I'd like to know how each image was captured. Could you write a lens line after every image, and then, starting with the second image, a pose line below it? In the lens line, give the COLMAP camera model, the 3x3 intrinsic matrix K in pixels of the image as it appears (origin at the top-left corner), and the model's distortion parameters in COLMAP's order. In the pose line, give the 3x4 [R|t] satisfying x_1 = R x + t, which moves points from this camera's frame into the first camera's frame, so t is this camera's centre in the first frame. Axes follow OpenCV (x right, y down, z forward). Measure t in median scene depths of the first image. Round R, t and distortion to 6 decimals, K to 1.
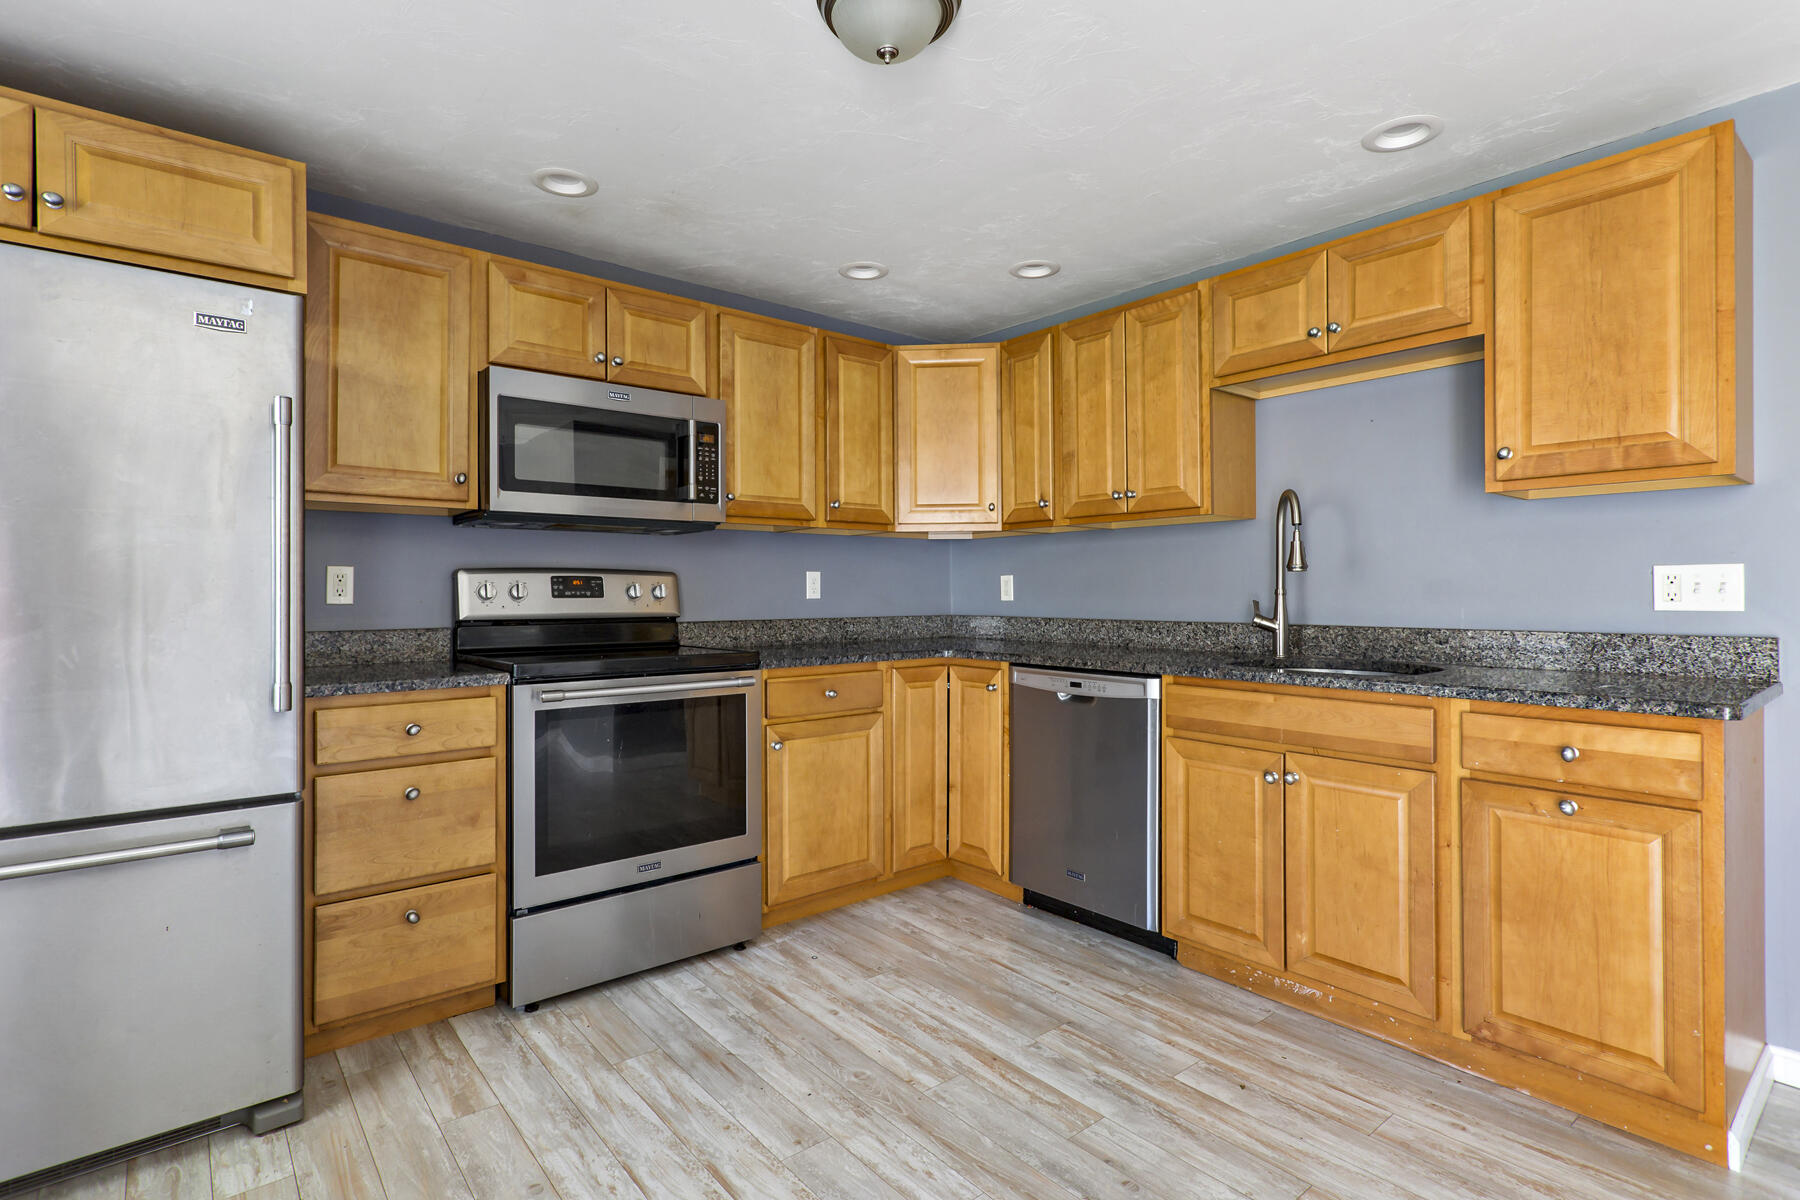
lens RADIAL K [[917.3, 0, 903.3], [0, 917.3, 614.6], [0, 0, 1]] dist [0.003000, 0.000154]
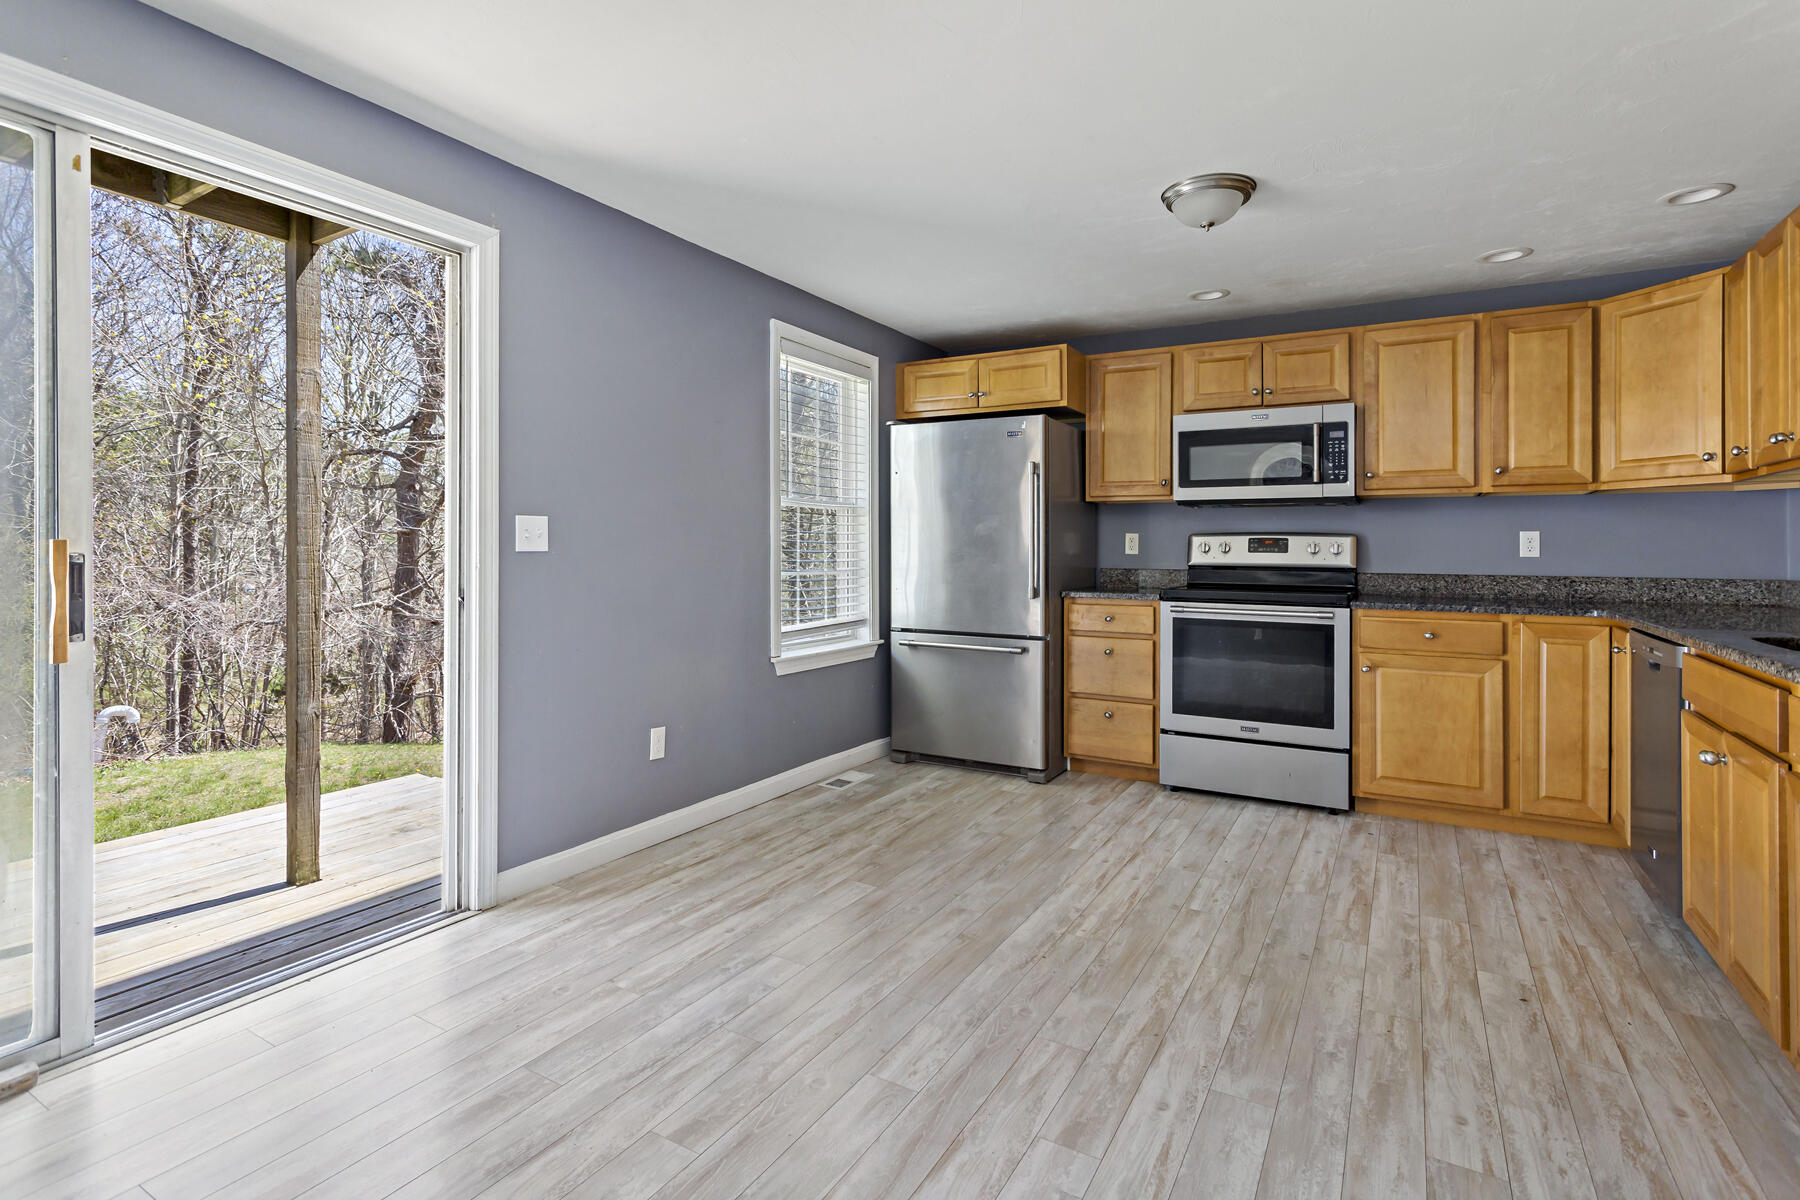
lens RADIAL K [[947.0, 0, 824.8], [0, 947.0, 562.0], [0, 0, 1]] dist [0.021132, -0.001002]
pose [[0.268494, 0.017042, -0.963131, 1.085335], [-0.031680, 0.999459, 0.008853, 0.006869], [0.962760, 0.028135, 0.268888, -0.109711]]
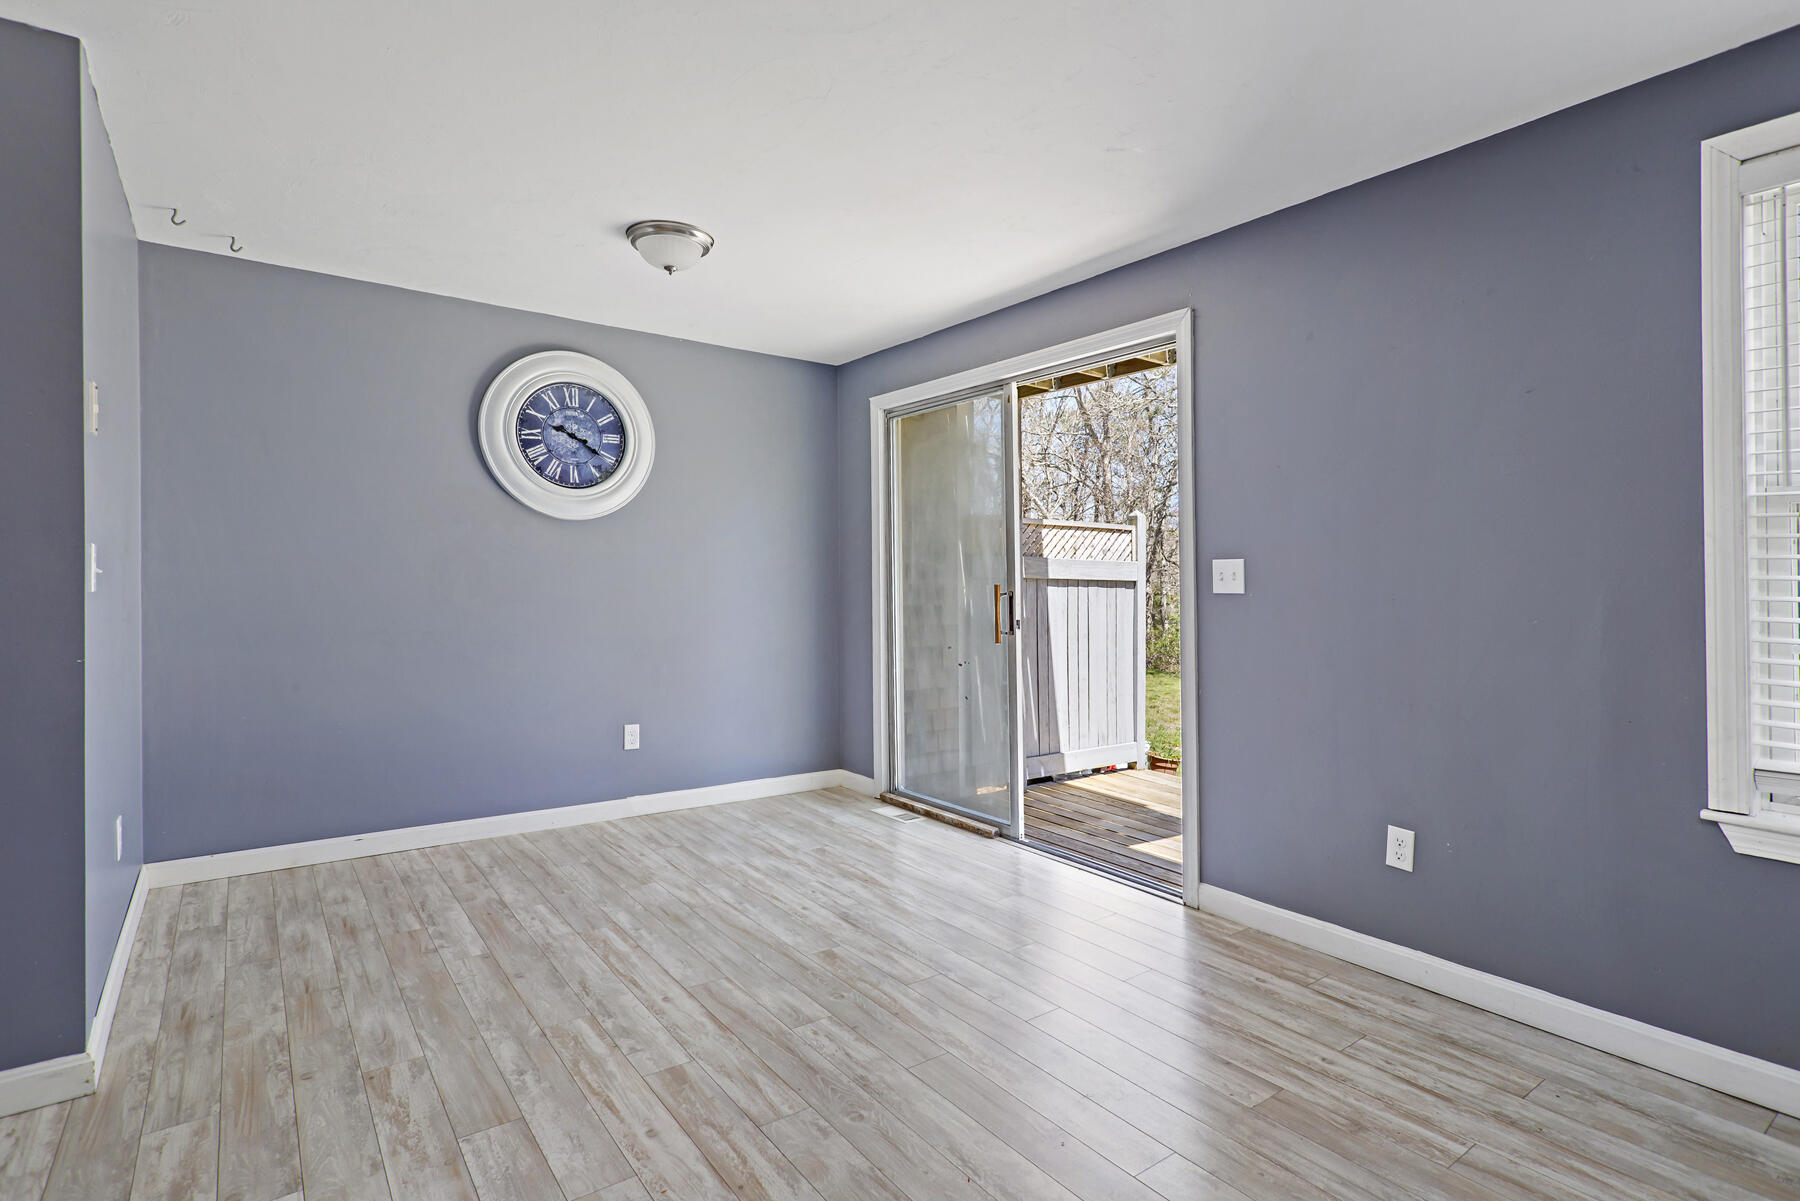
lens RADIAL K [[836.9, 0, 899.1], [0, 836.9, 573.9], [0, 0, 1]] dist [0.001339, 0.000235]
pose [[-0.995572, -0.007375, 0.093712, 0.086250], [-0.006548, 0.999937, 0.009125, -0.026050], [-0.093773, 0.008471, -0.995558, 1.125911]]
